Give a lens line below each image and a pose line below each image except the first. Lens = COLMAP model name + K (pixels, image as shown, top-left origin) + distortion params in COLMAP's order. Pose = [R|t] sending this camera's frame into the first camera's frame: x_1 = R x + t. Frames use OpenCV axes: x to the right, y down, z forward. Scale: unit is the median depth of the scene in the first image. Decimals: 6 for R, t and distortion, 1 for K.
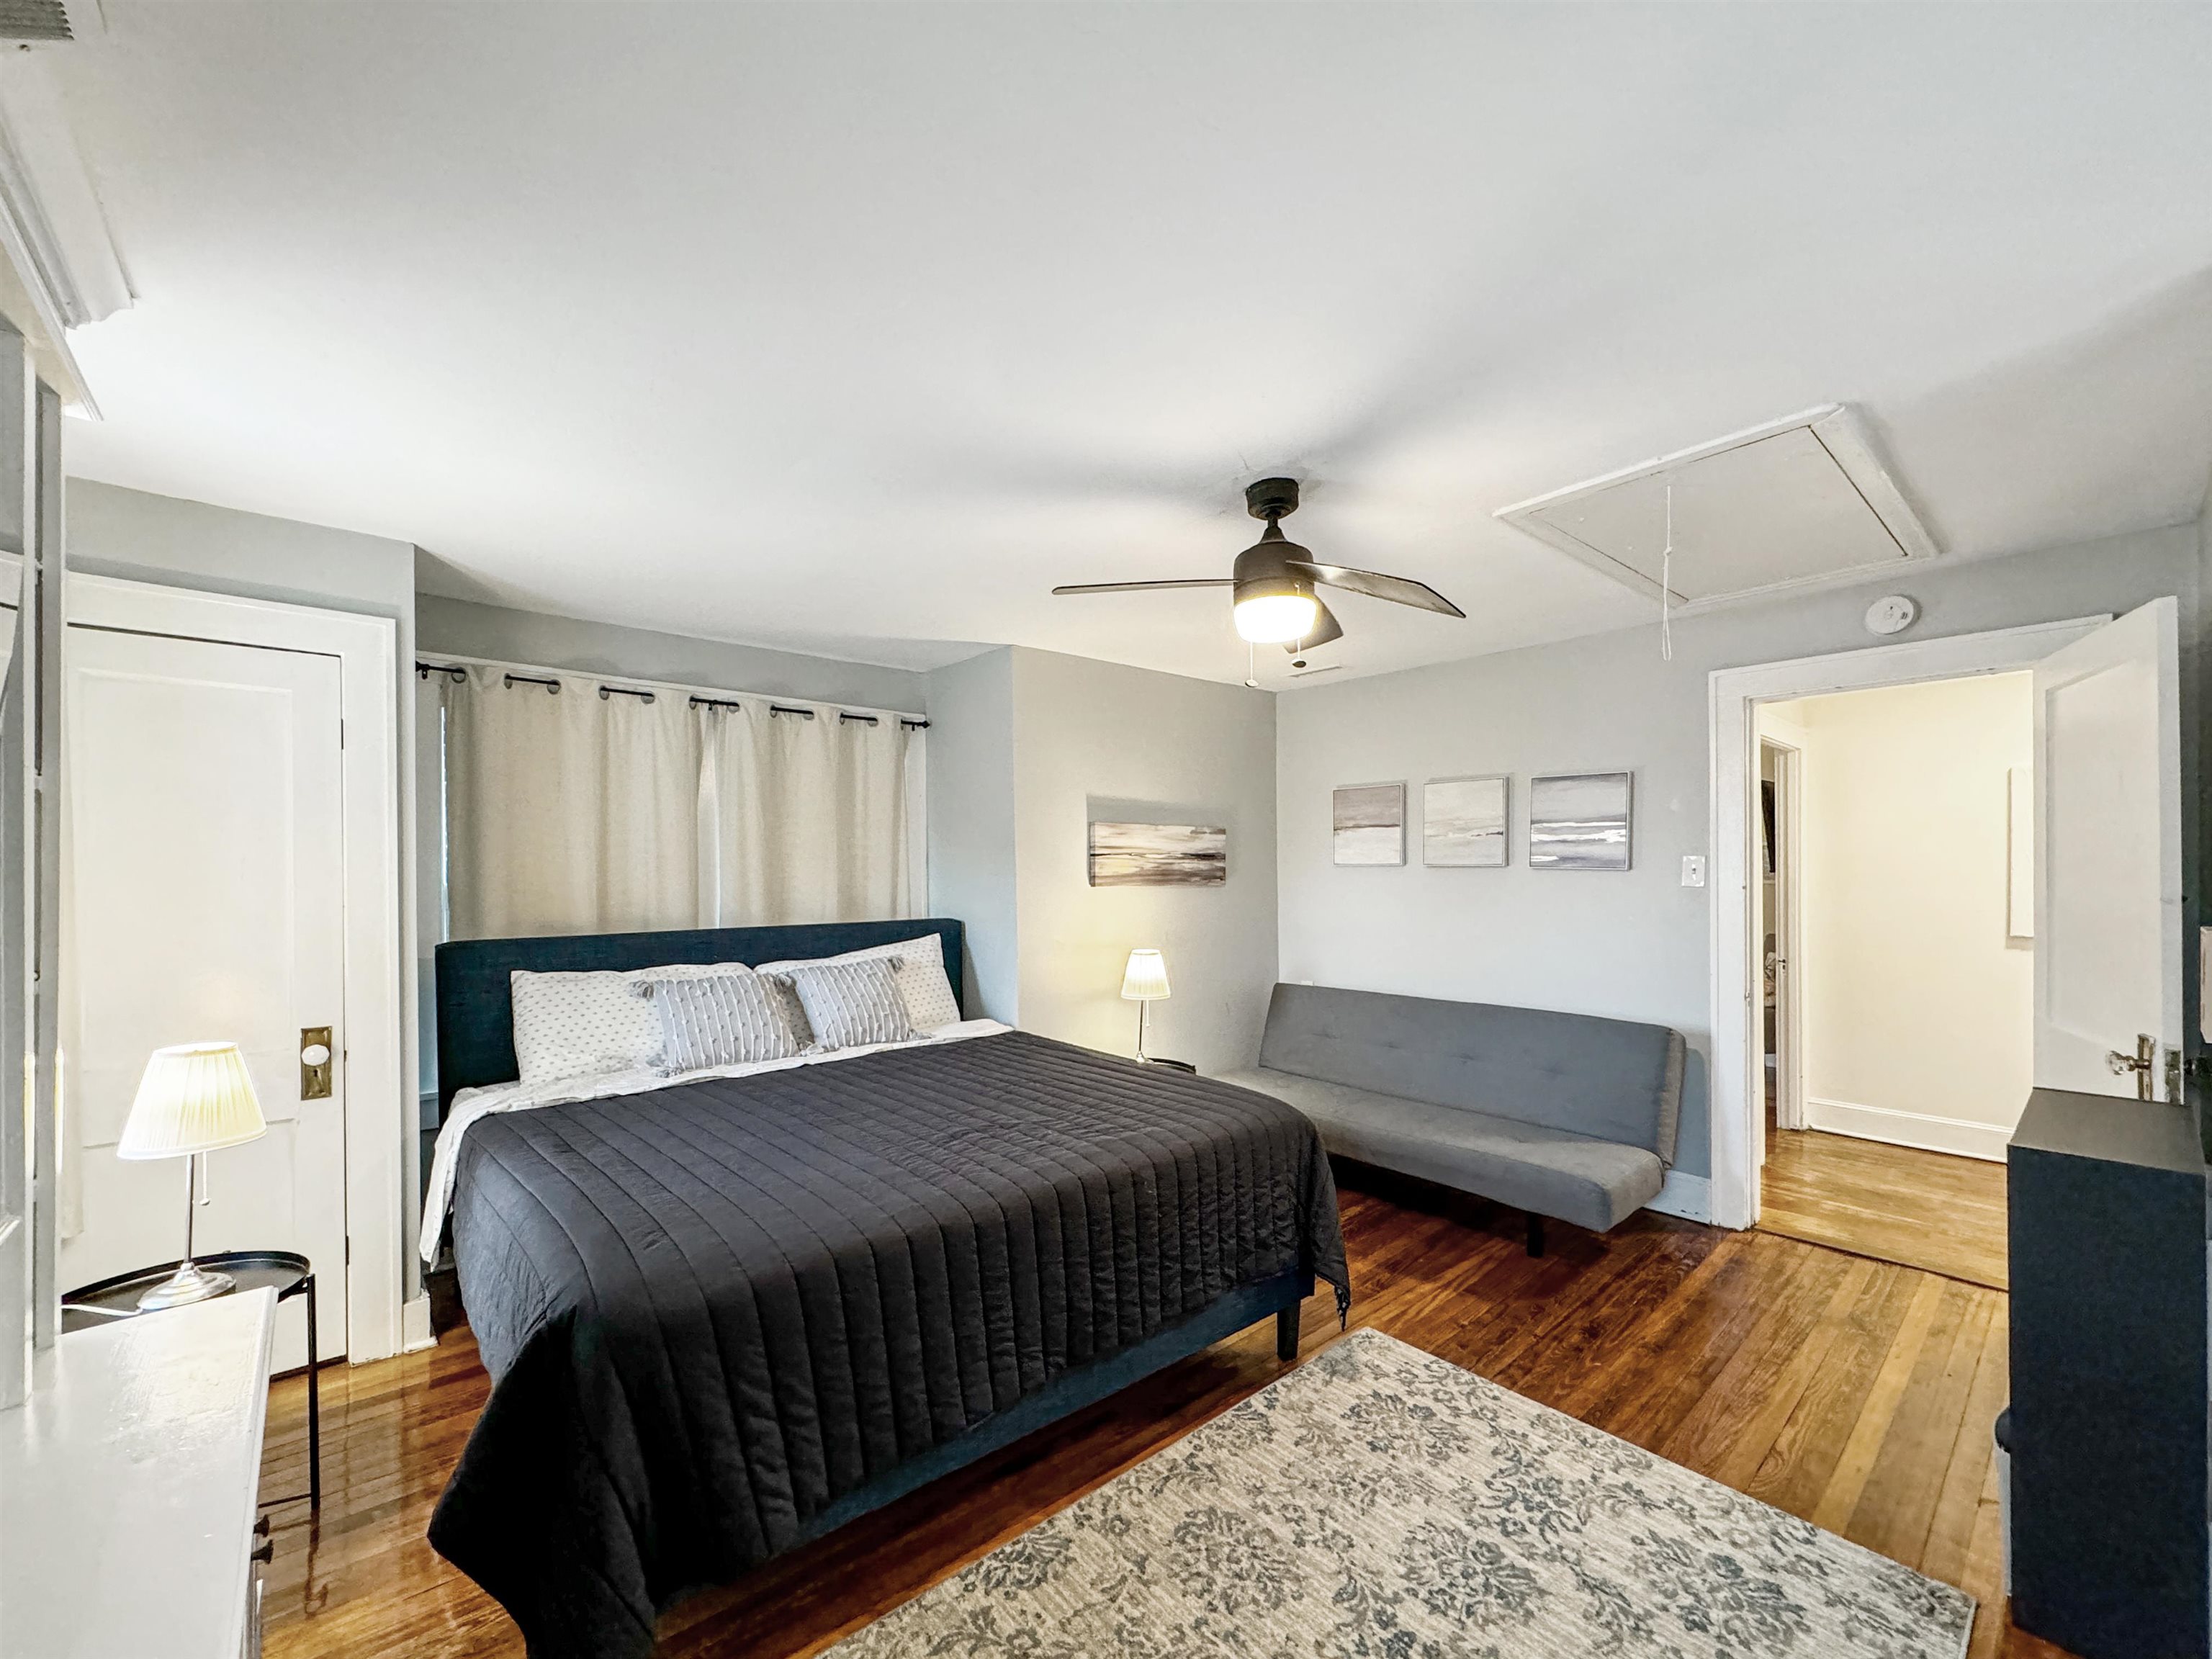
lens RADIAL K [[906.2, 0, 1092.2], [0, 906.2, 879.5], [0, 0, 1]] dist [-0.000668, 0.000255]
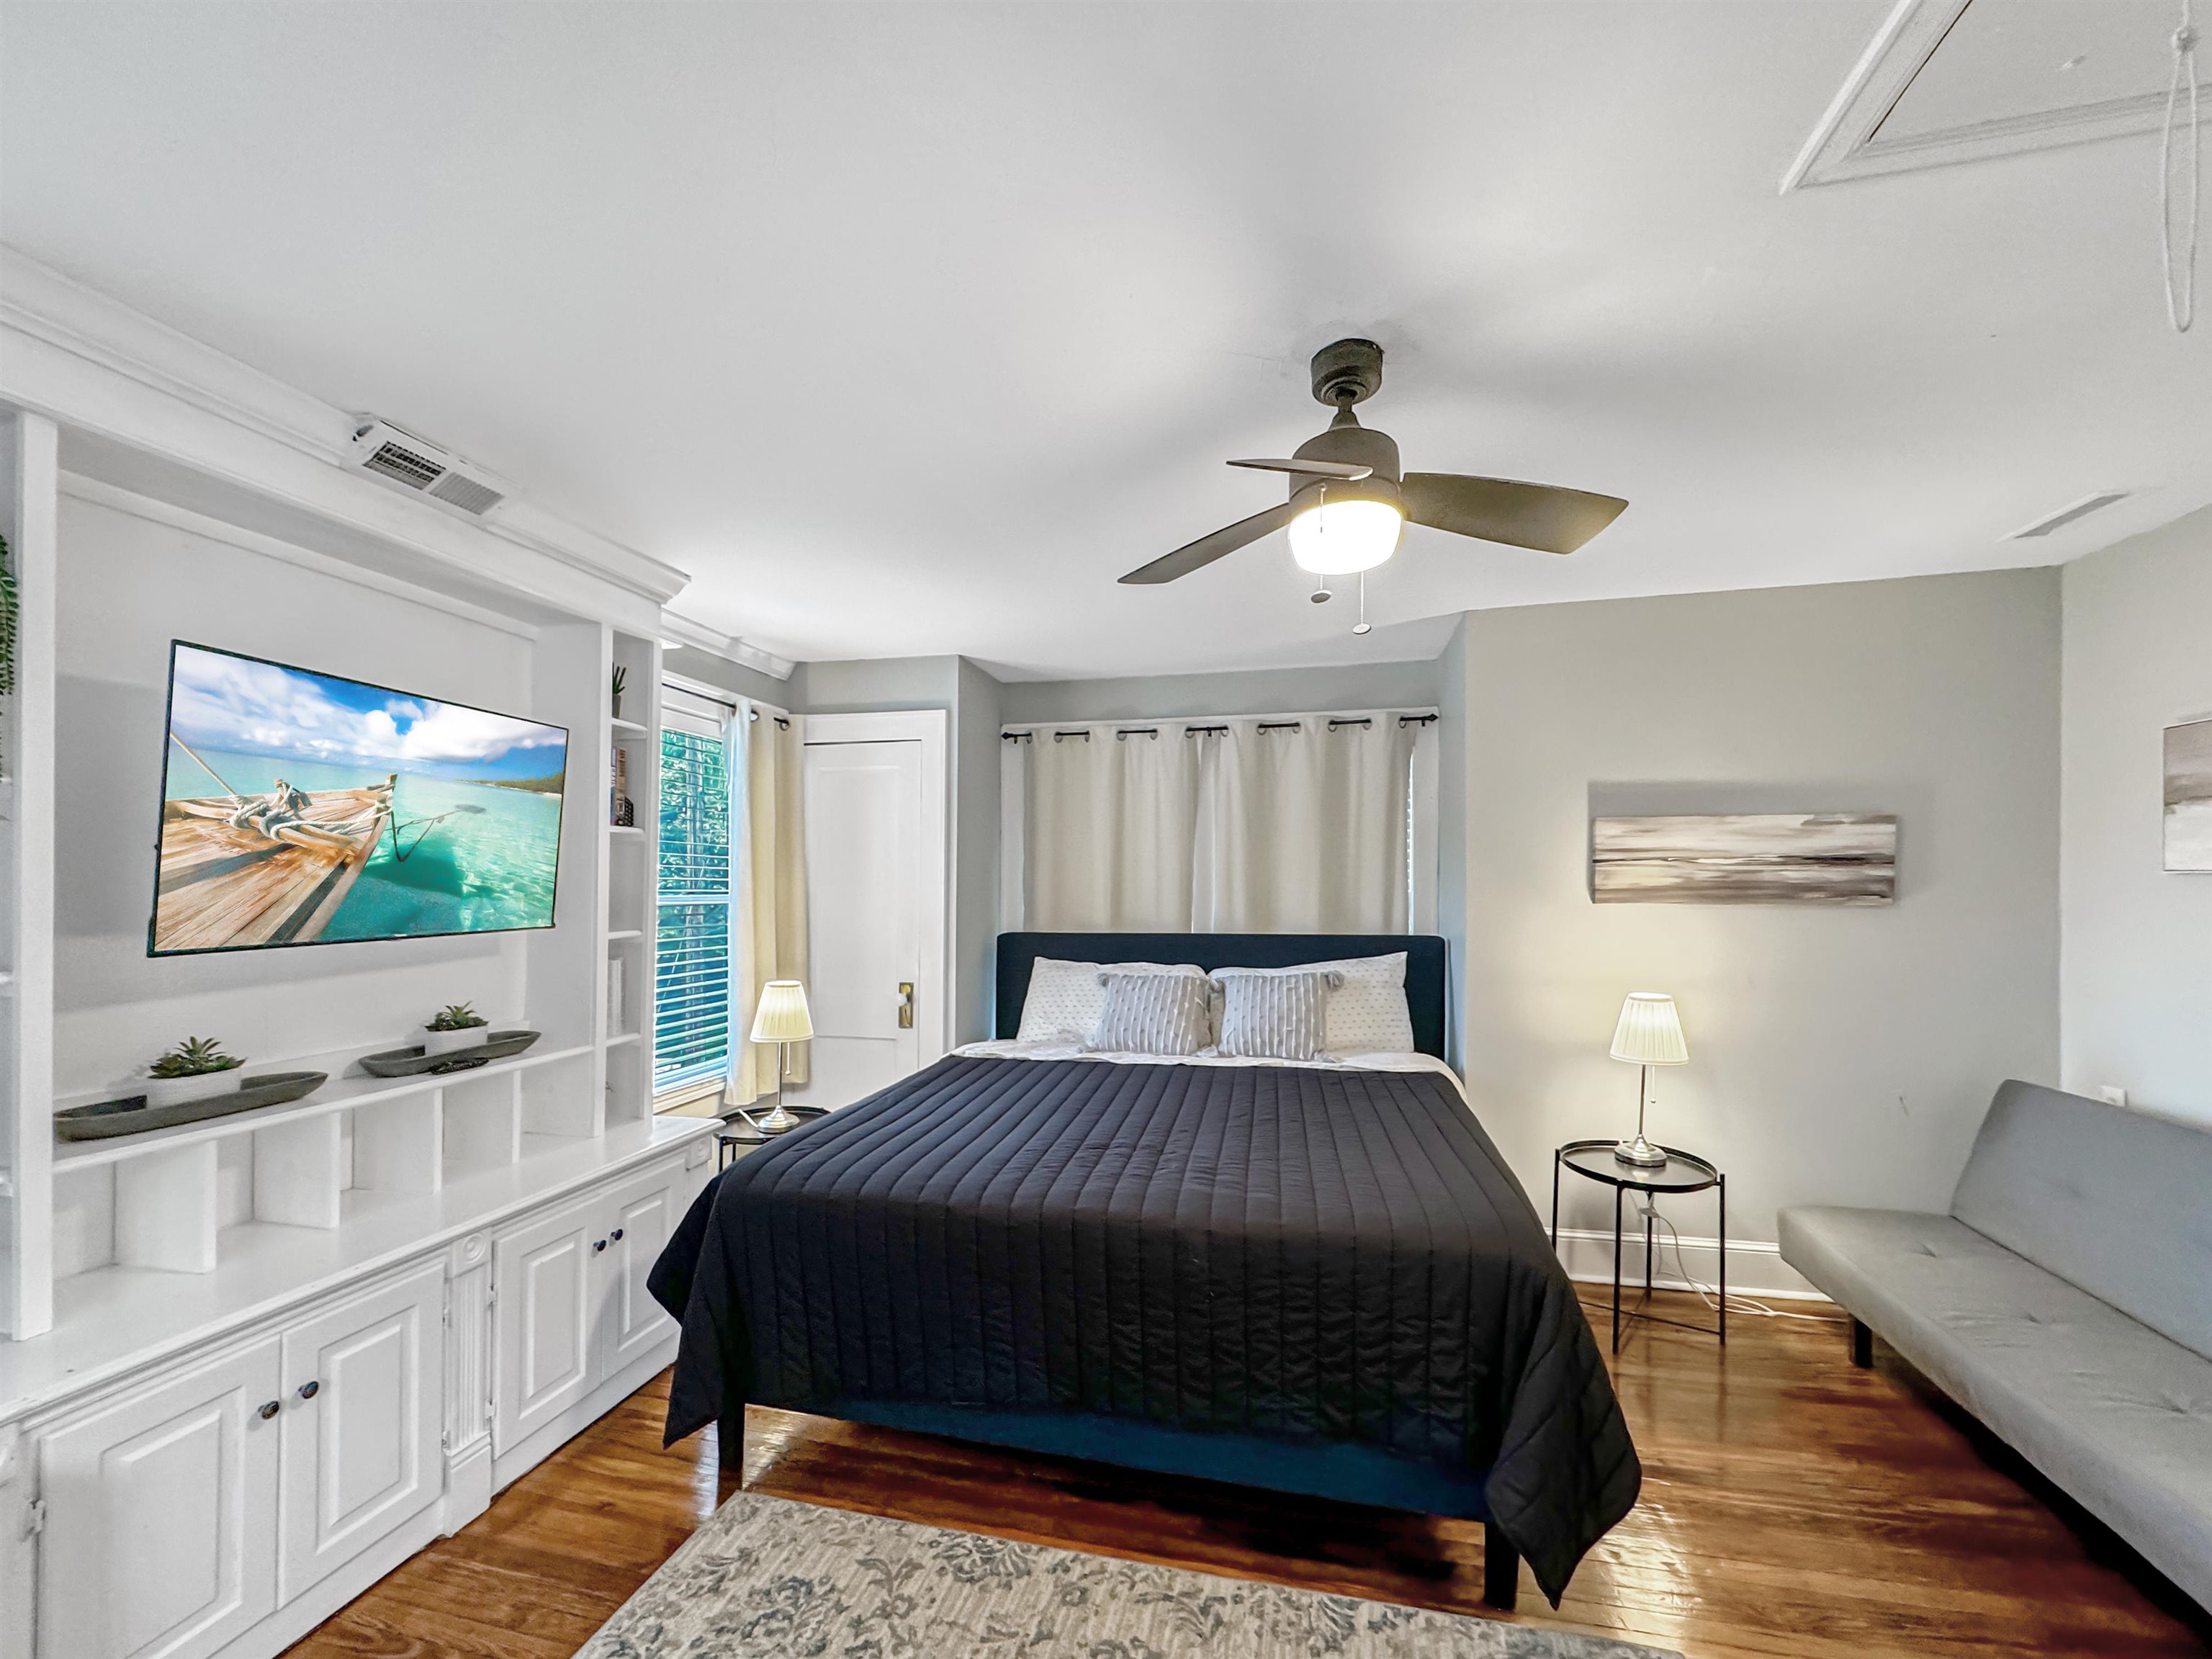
lens RADIAL K [[906.2, 0, 1092.2], [0, 906.2, 879.5], [0, 0, 1]] dist [-0.000668, 0.000255]
pose [[0.583136, 0.001592, -0.812373, 0.631697], [-0.008285, 0.999958, -0.003988, -0.009057], [0.812333, 0.009056, 0.583124, 0.378726]]
